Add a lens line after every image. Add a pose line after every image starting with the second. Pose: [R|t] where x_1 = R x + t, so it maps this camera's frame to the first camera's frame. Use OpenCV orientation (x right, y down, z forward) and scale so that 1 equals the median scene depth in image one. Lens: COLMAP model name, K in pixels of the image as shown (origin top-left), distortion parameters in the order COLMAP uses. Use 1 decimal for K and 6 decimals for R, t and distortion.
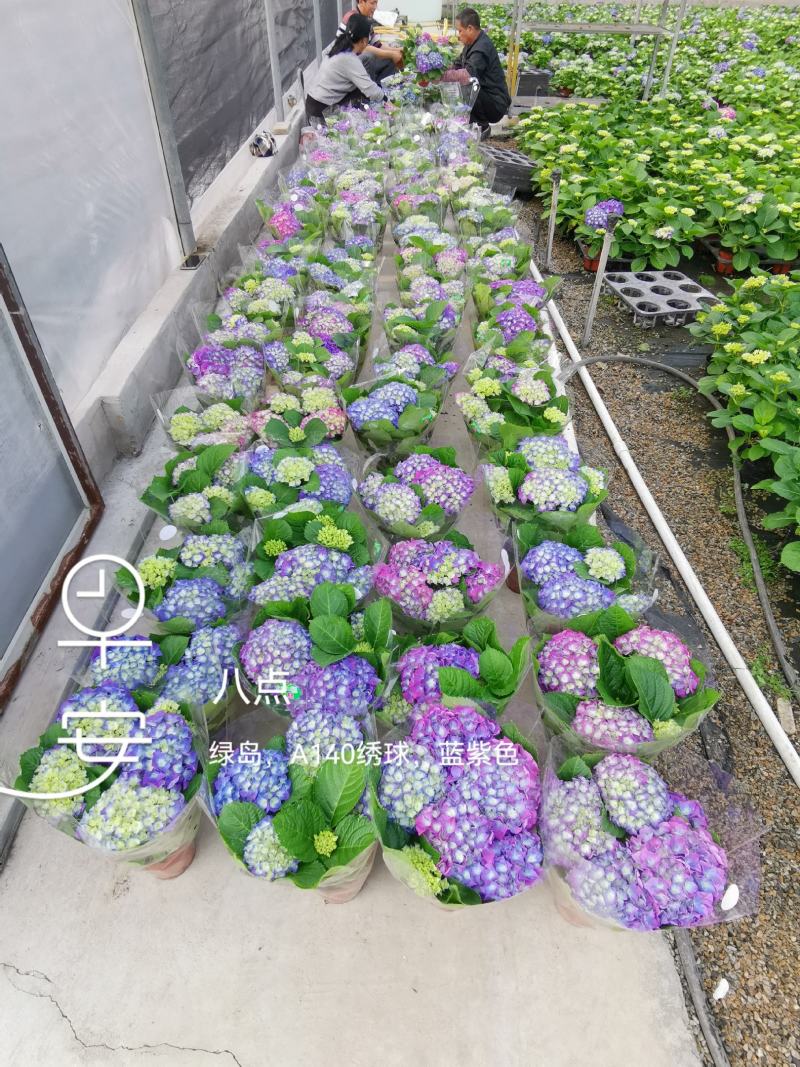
lens RADIAL K [[658.4, 0, 400.0], [0, 658.4, 533.5], [0, 0, 1]] dist [0.031860, -0.078291]
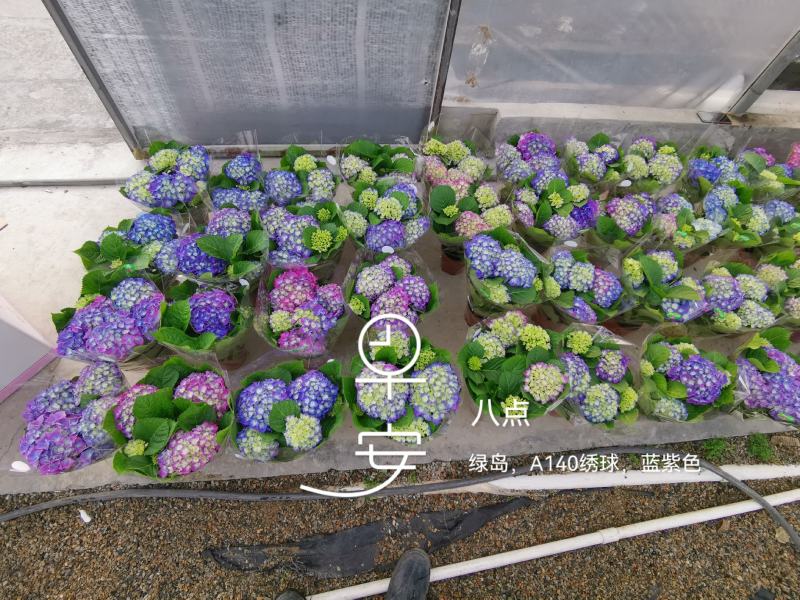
lens RADIAL K [[406.8, 0, 400.0], [0, 406.8, 300.0], [0, 0, 1]] dist [0.000942, -0.028231]
pose [[0.103299, 0.877533, -0.468258, 0.357408], [-0.729113, 0.387024, 0.564453, -0.452923], [0.676553, 0.283106, 0.679799, 0.426182]]
